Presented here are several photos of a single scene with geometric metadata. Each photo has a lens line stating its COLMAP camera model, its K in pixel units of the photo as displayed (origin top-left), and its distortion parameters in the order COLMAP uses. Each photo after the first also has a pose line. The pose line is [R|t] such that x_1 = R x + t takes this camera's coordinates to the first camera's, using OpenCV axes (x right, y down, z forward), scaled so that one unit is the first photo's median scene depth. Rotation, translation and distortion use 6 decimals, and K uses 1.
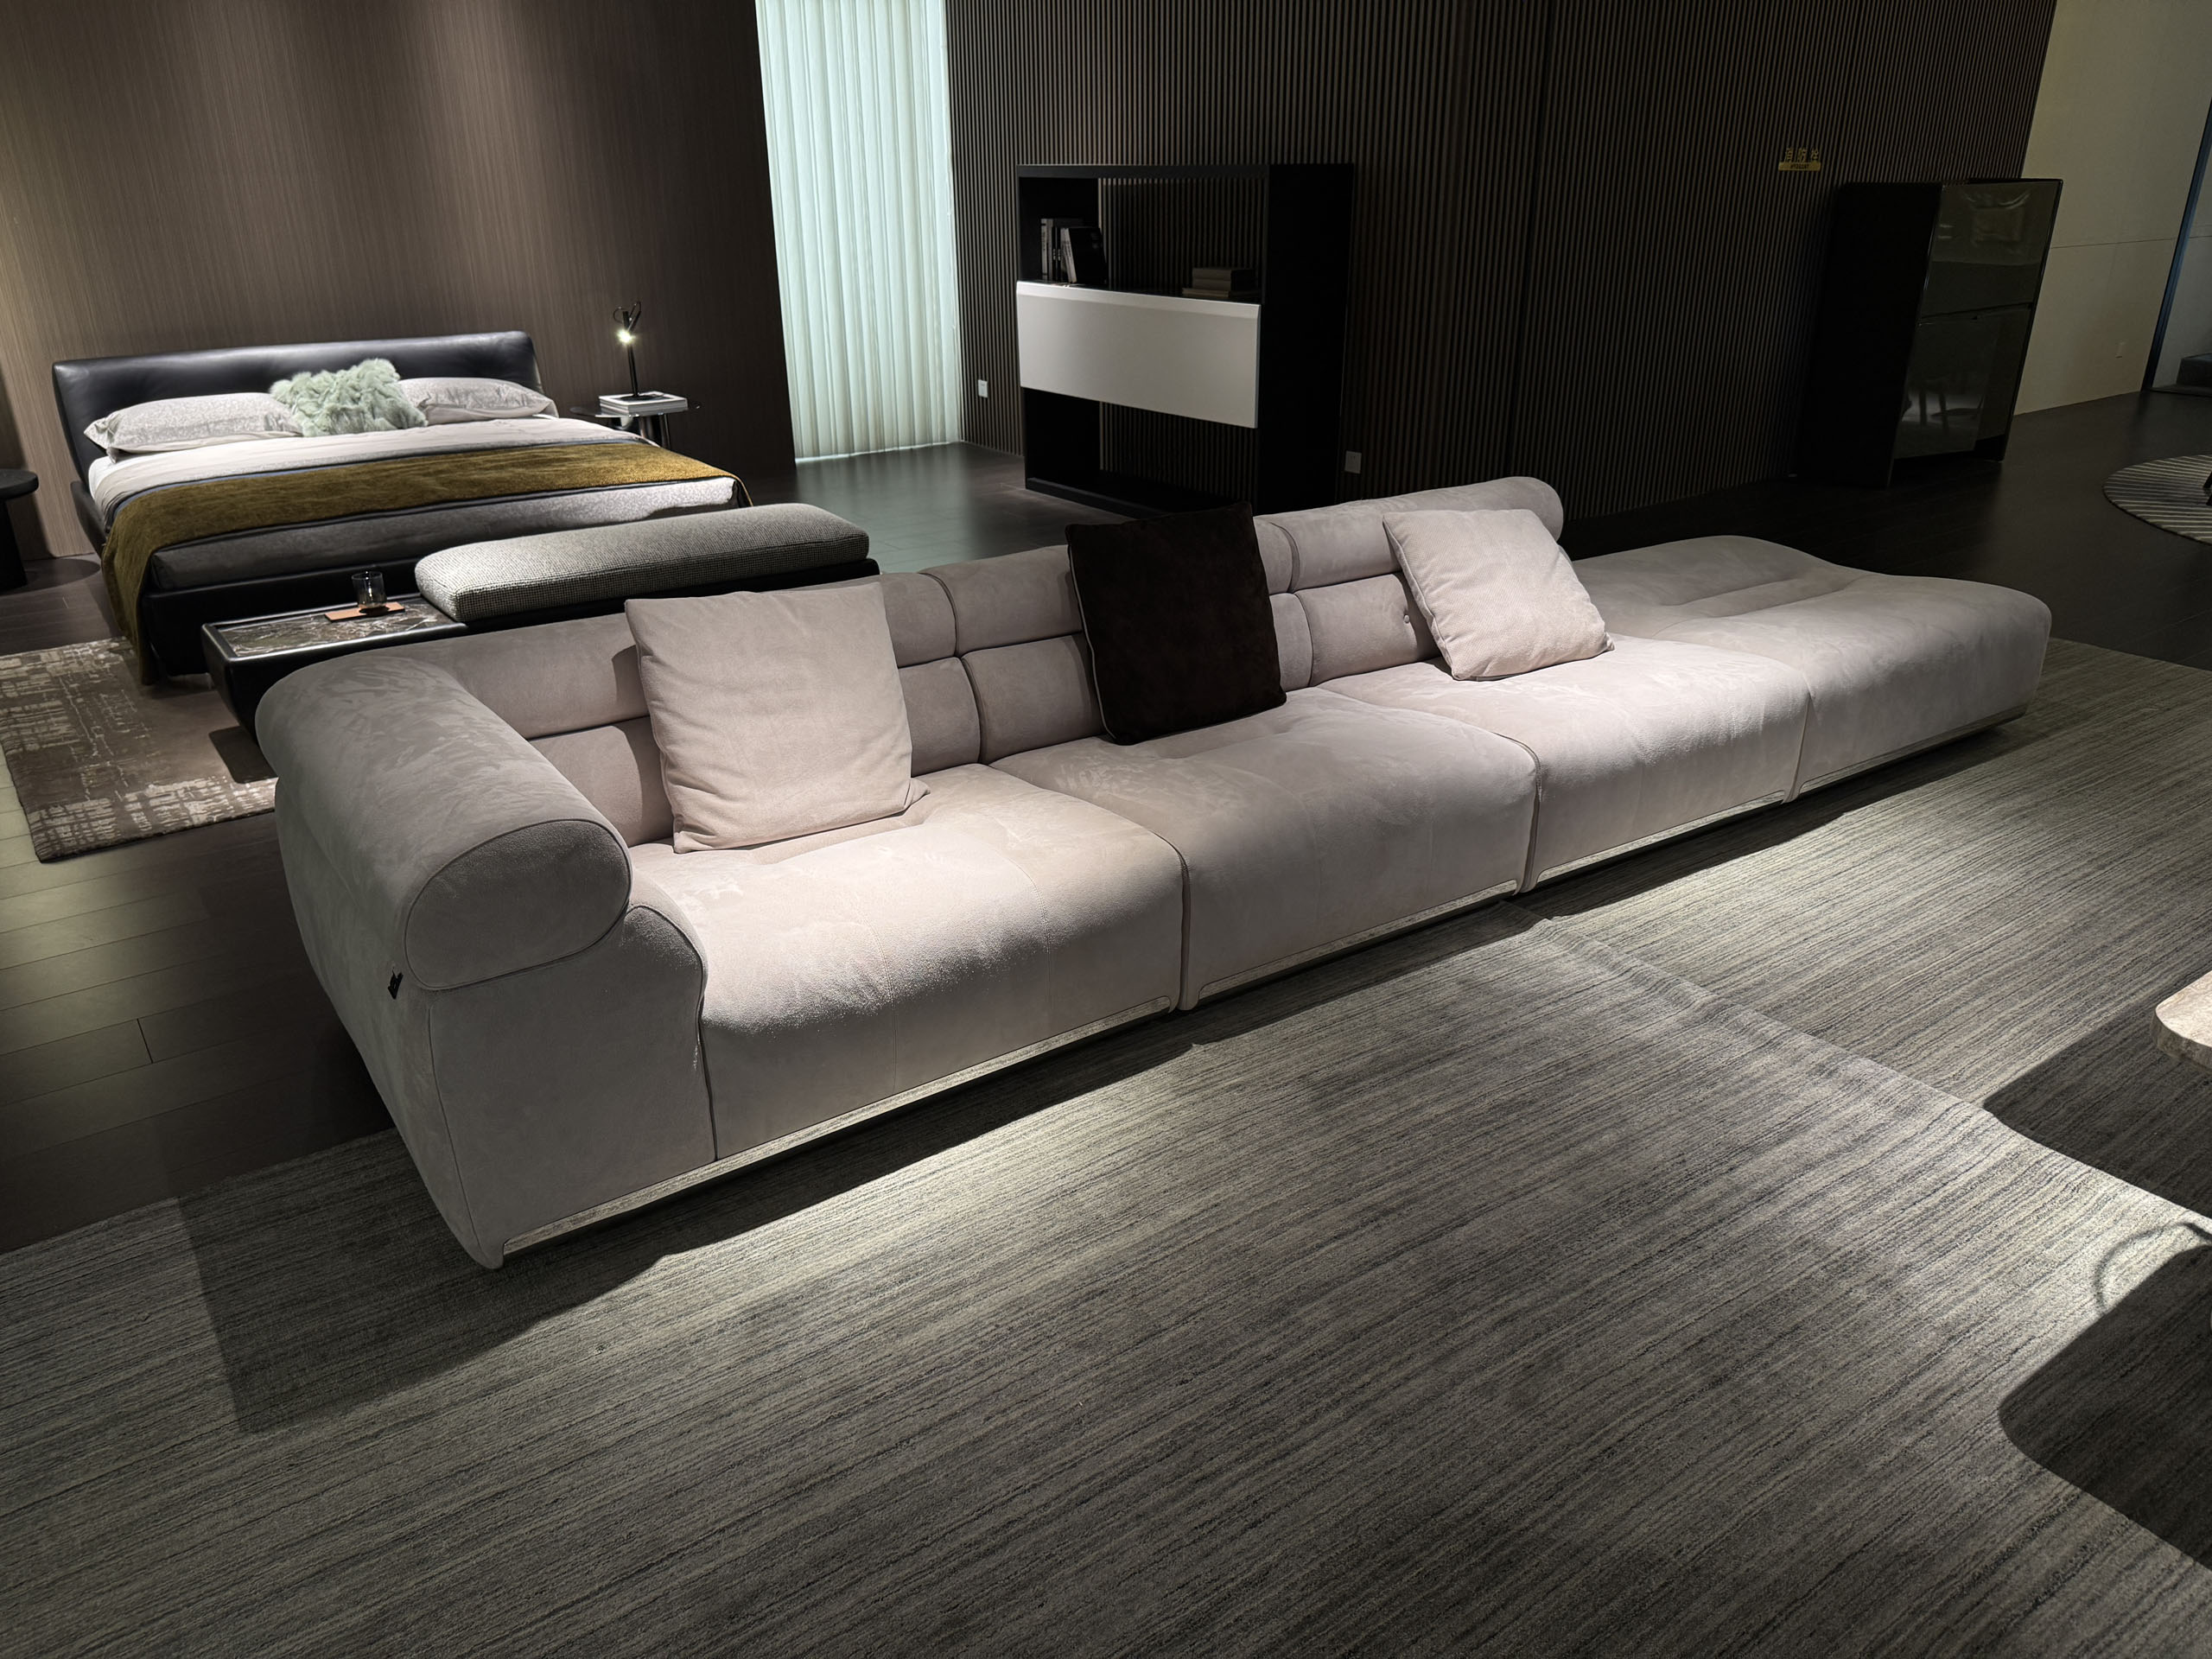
lens RADIAL K [[1555.2, 0, 1106.0], [0, 1555.2, 829.5], [0, 0, 1]] dist [0.194790, -0.441893]
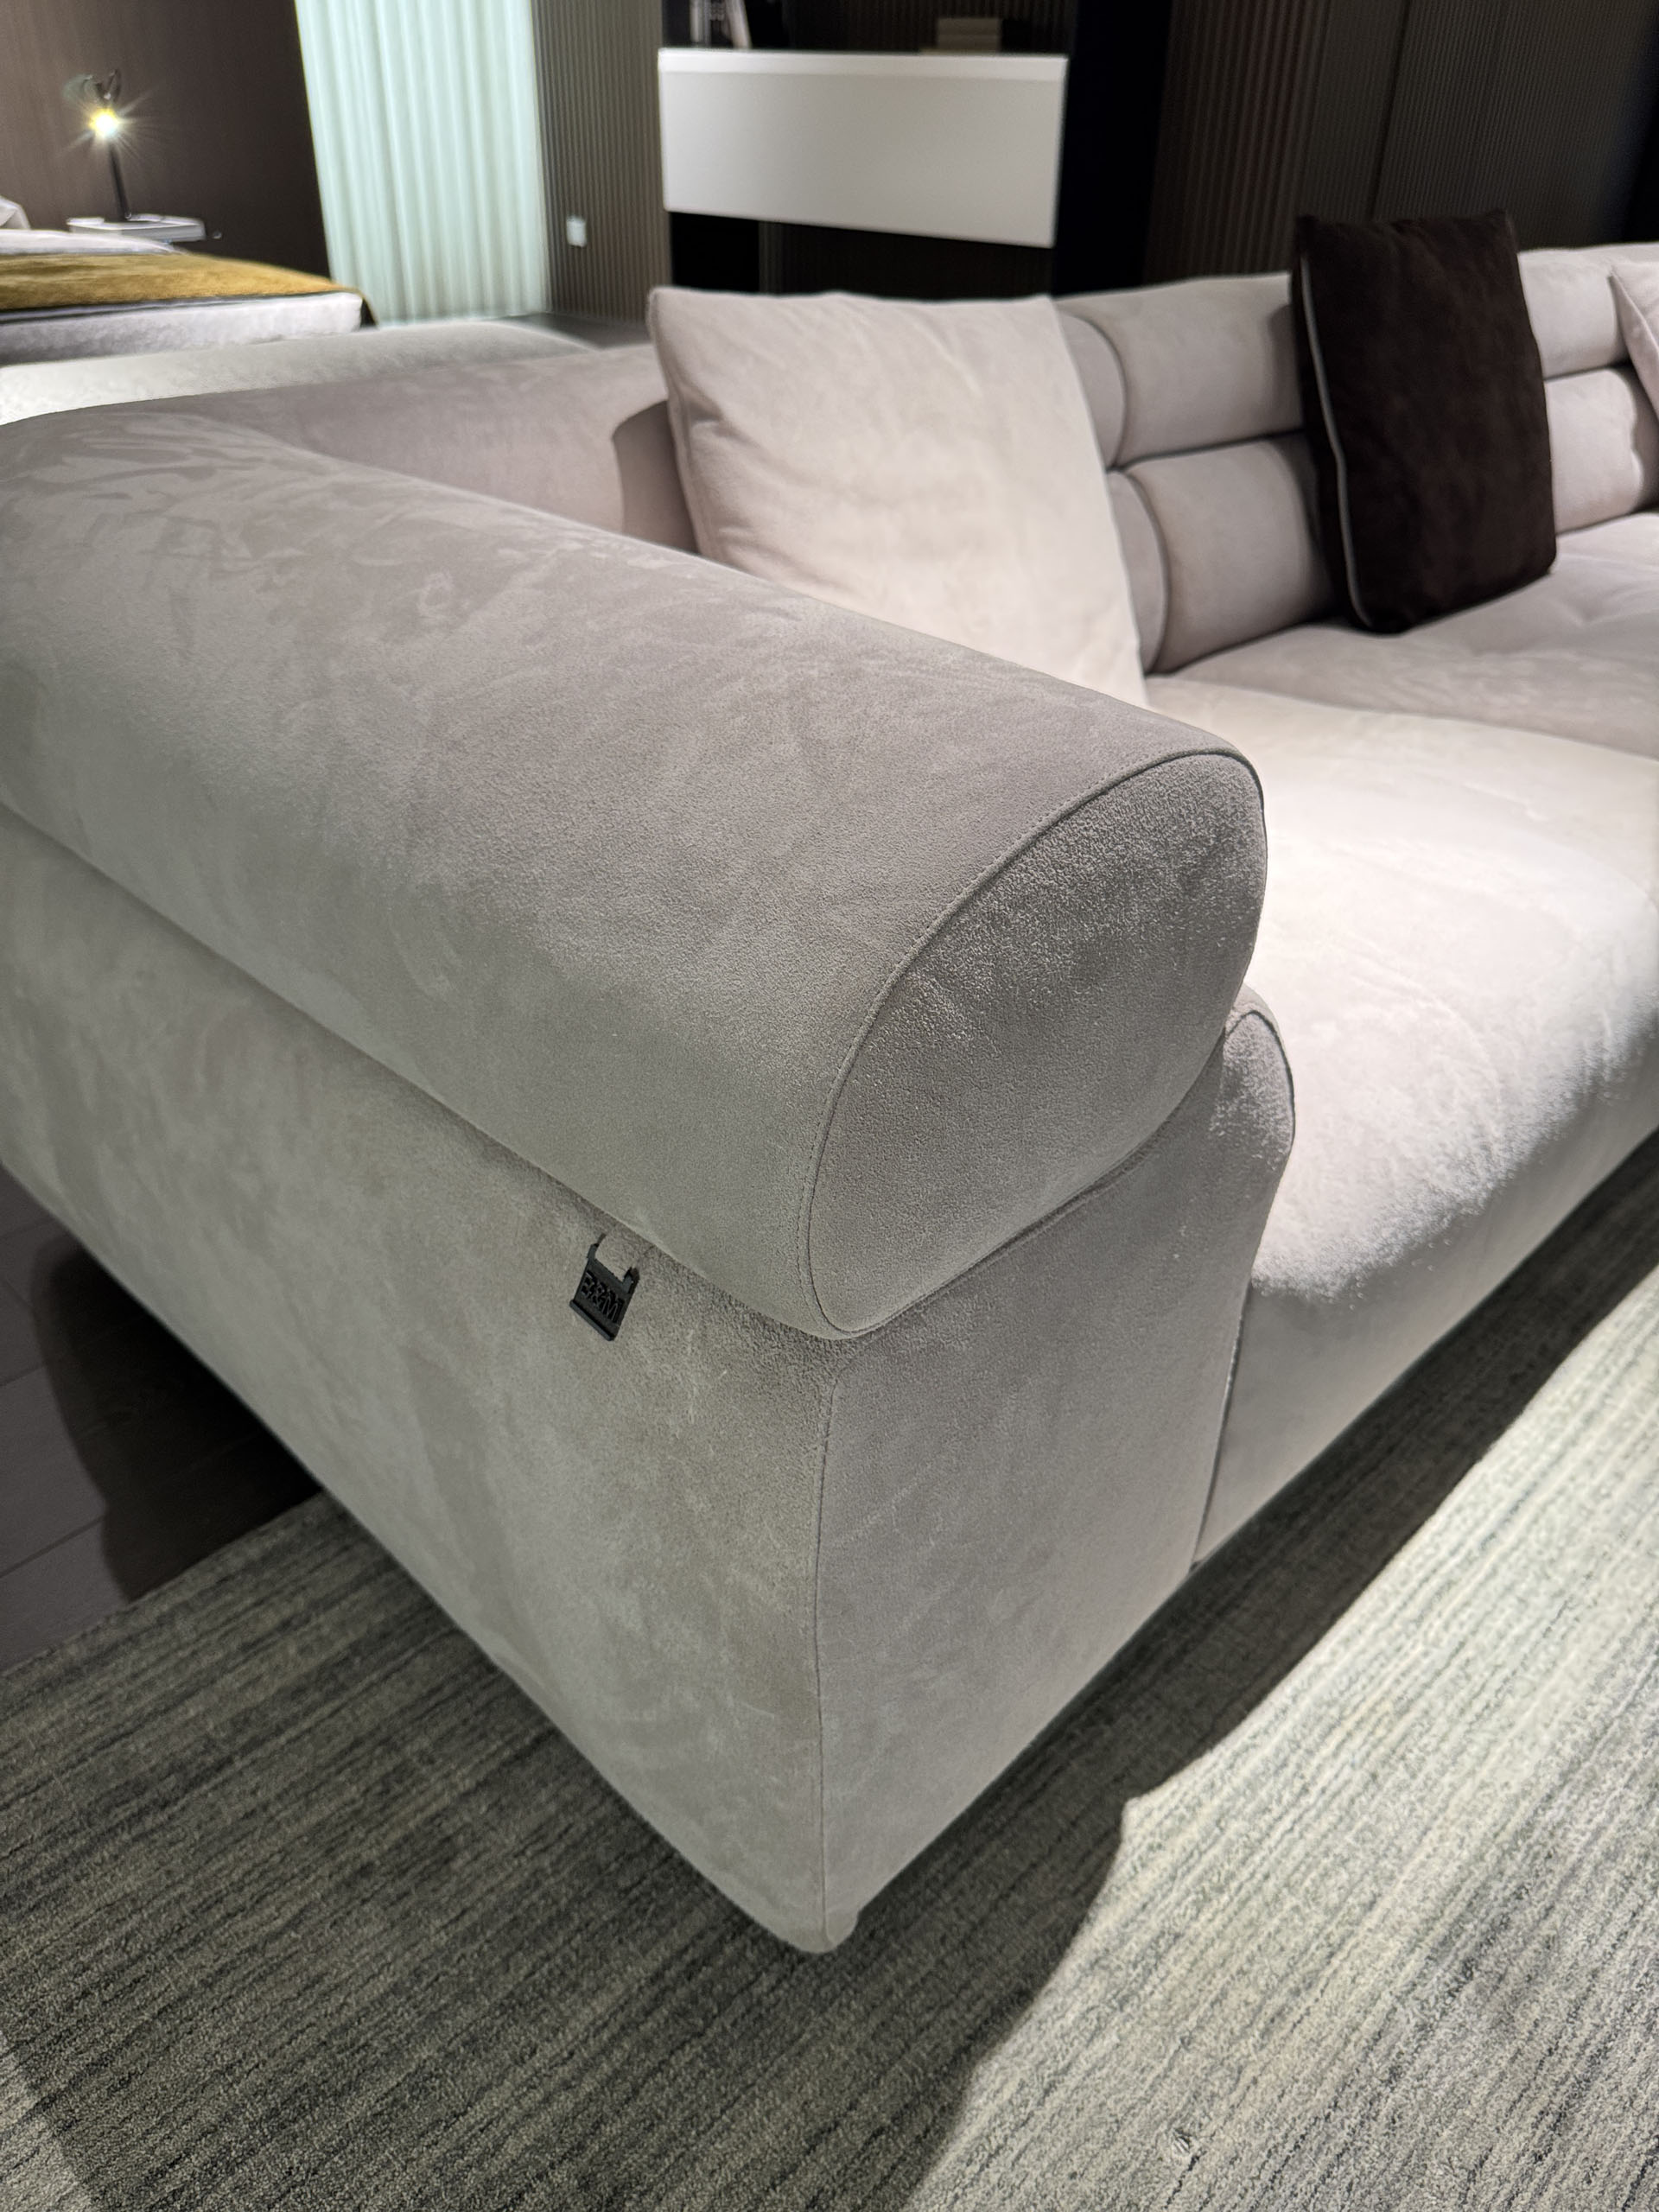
lens RADIAL K [[1591.9, 0, 830.0], [0, 1591.9, 1139.2], [0, 0, 1]] dist [0.007129, -0.025296]
pose [[0.985617, -0.071622, 0.153067, -0.330394], [0.040624, 0.979605, 0.196785, 0.002437], [-0.164039, -0.187737, 0.968424, 0.501449]]
